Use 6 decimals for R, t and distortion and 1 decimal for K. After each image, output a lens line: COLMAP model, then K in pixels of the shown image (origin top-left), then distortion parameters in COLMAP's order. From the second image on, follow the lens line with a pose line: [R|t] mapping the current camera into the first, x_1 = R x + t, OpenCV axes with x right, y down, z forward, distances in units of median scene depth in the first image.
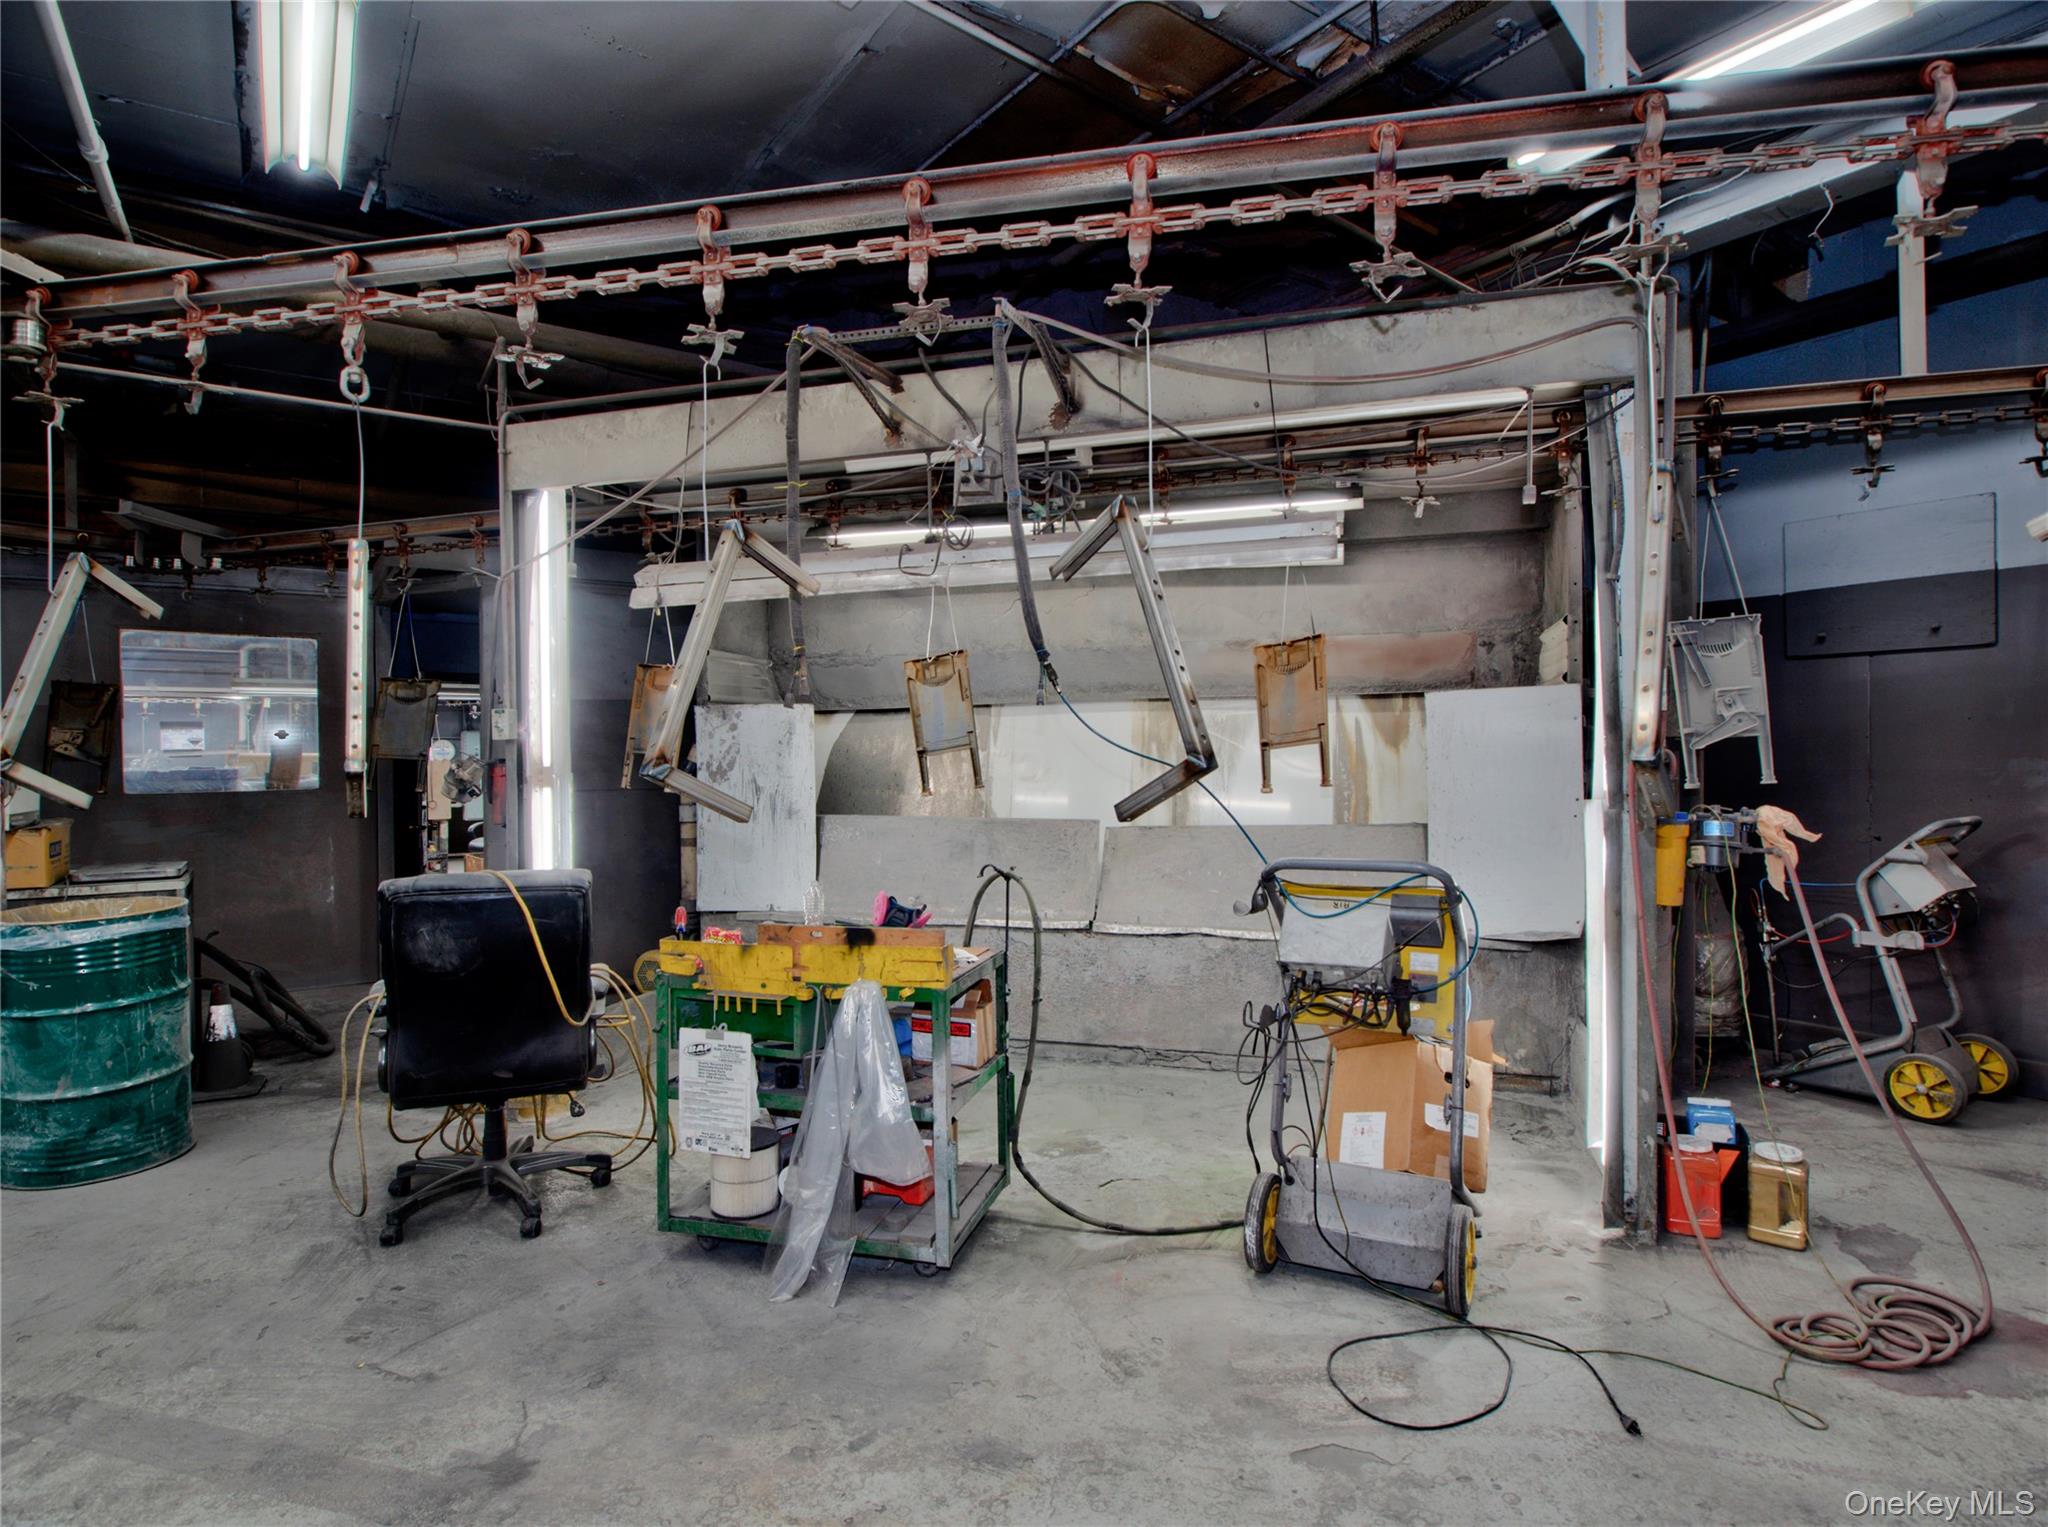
lens RADIAL K [[1130.7, 0, 922.5], [0, 1130.7, 780.1], [0, 0, 1]] dist [0.030894, -0.000816]
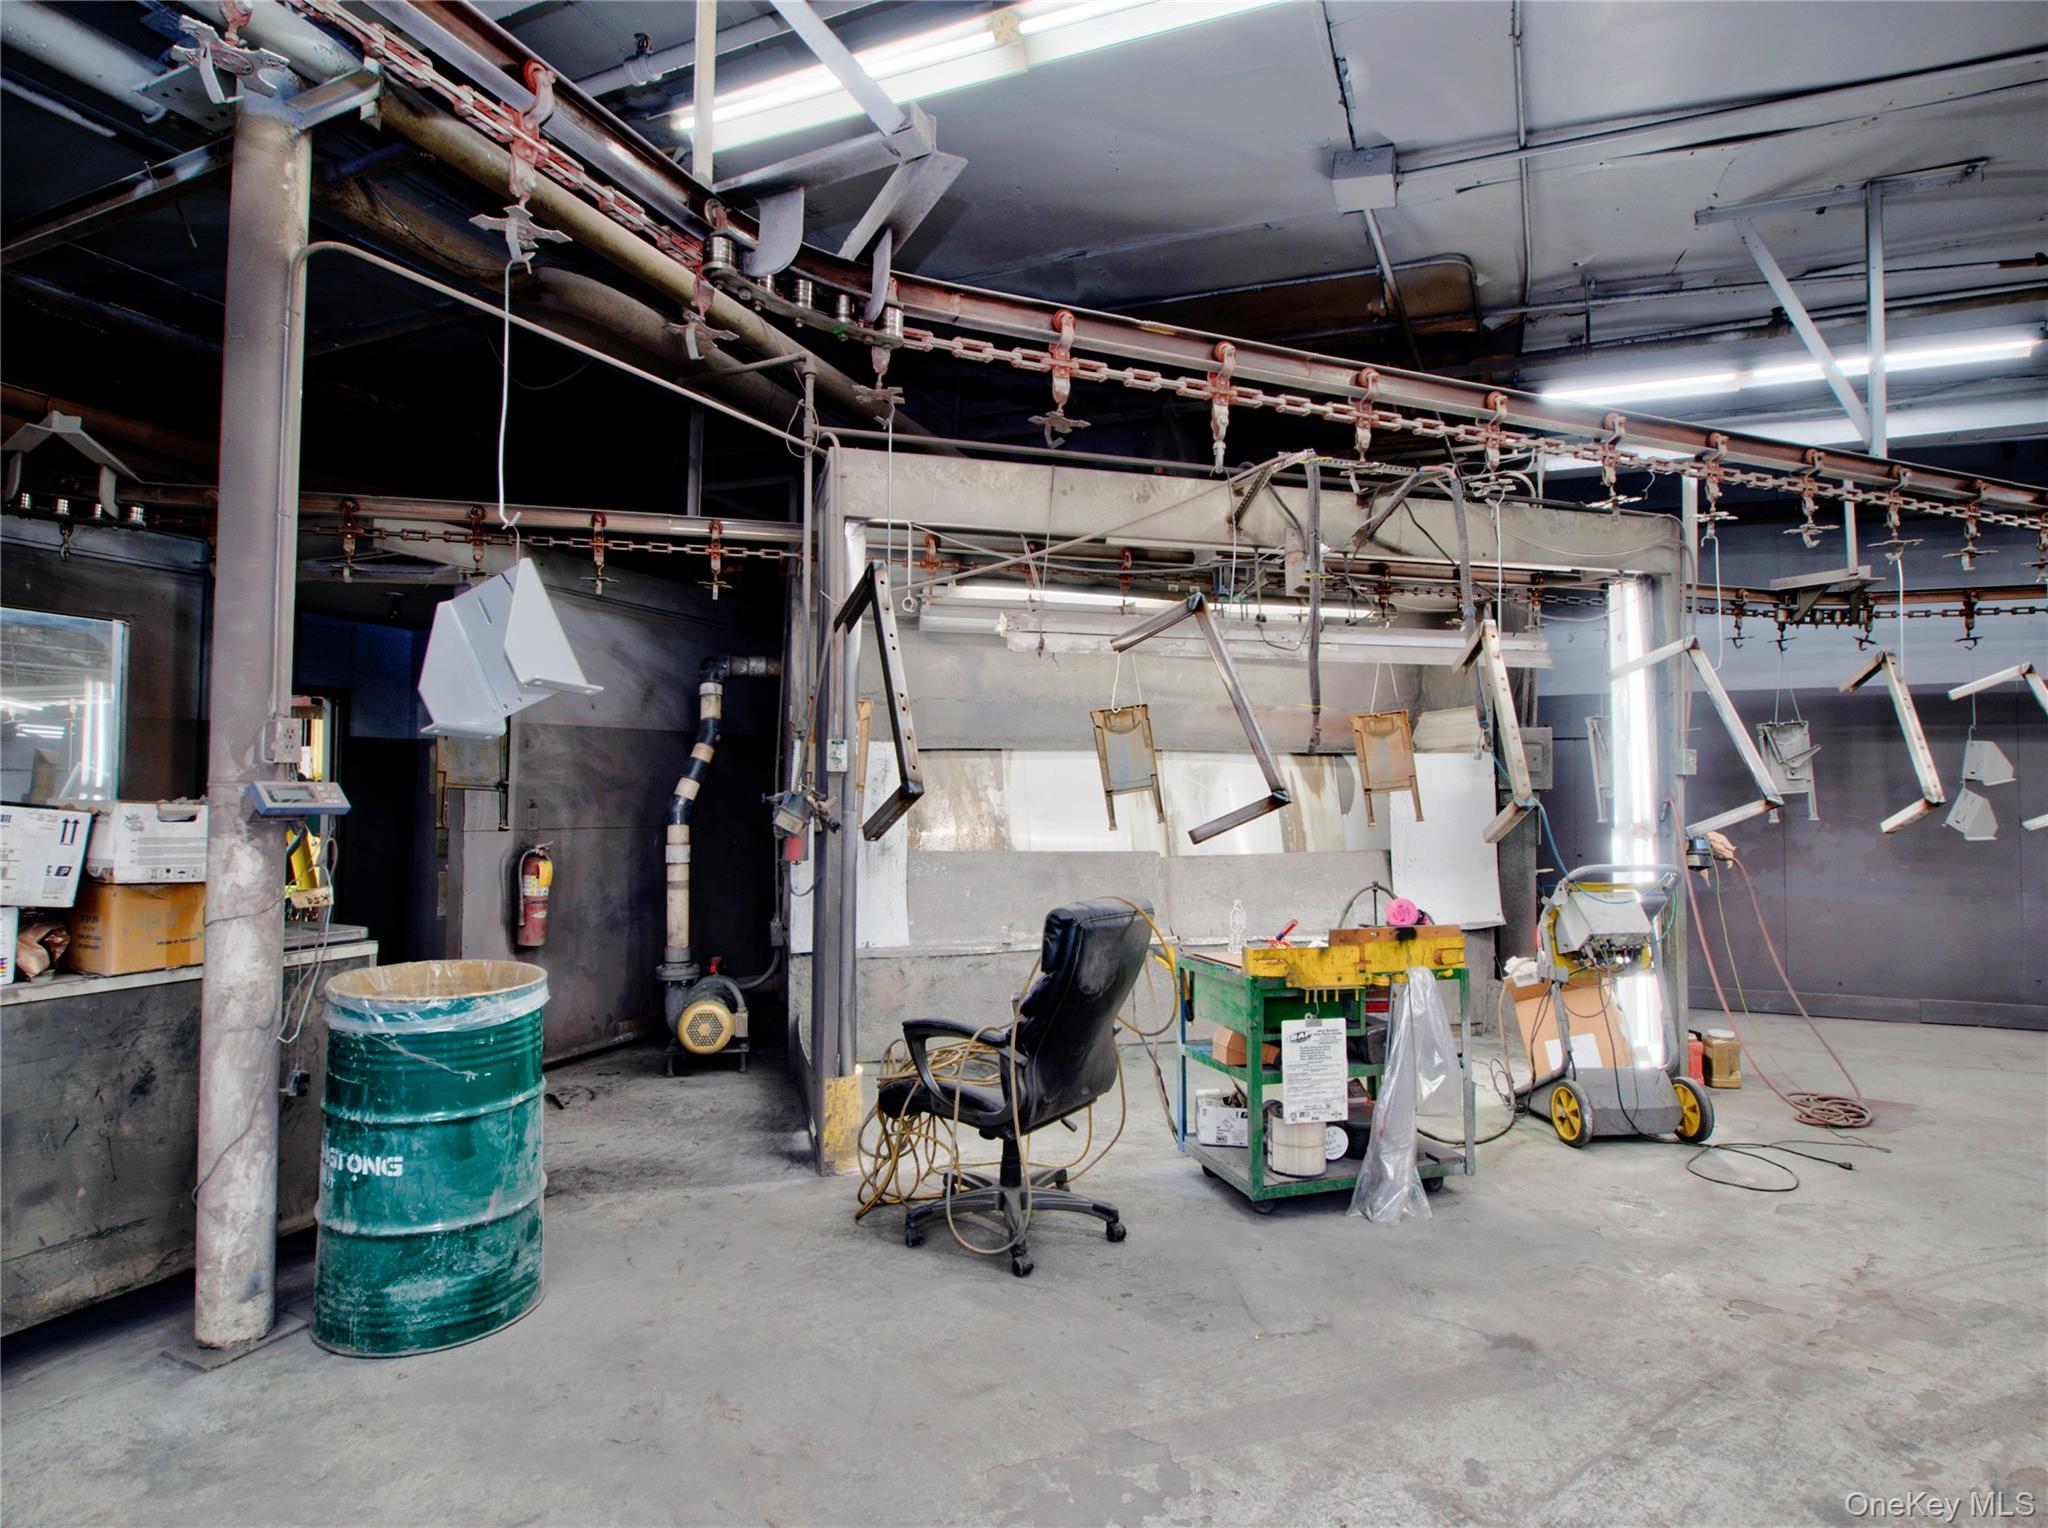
lens RADIAL K [[1082.6, 0, 1020.8], [0, 1082.6, 768.1], [0, 0, 1]] dist [-0.016739, -0.001182]
pose [[0.802245, 0.034230, 0.596013, -0.902702], [-0.003067, 0.998578, -0.053222, 0.010865], [-0.596987, 0.040869, 0.801209, 0.195956]]
